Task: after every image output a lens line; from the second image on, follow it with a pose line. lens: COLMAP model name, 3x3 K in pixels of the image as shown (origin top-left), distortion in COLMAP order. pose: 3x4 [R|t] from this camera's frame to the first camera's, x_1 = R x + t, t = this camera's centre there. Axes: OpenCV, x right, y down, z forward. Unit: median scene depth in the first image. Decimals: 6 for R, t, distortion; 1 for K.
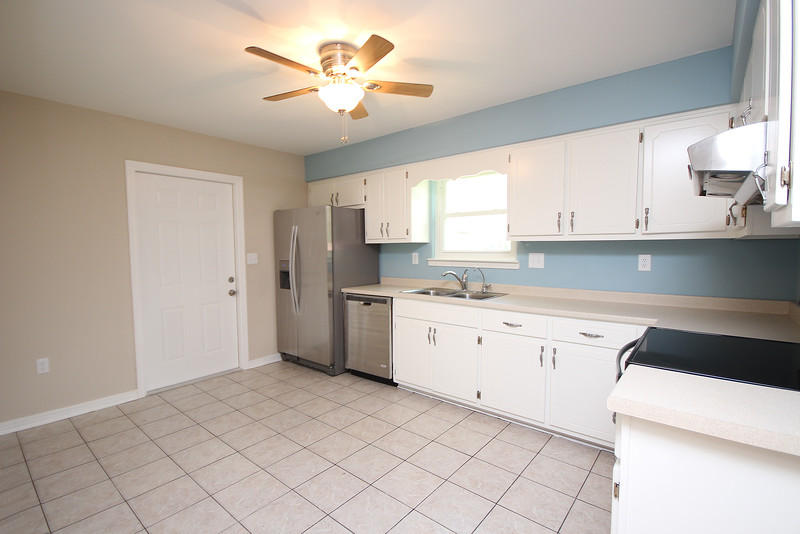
lens RADIAL K [[371.2, 0, 397.3], [0, 371.2, 269.8], [0, 0, 1]] dist [-0.001981, -0.001419]
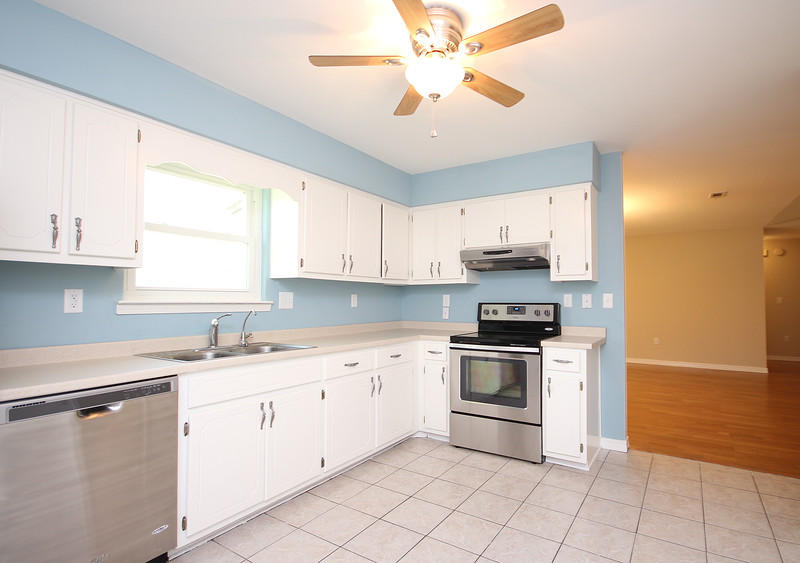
lens RADIAL K [[410.4, 0, 425.7], [0, 410.4, 283.3], [0, 0, 1]] dist [-0.000901, 0.000694]
pose [[-0.131231, 0.043379, 0.990402, -0.606674], [0.056004, 0.997771, -0.036281, -0.010654], [-0.989769, 0.050705, -0.133368, 0.728841]]
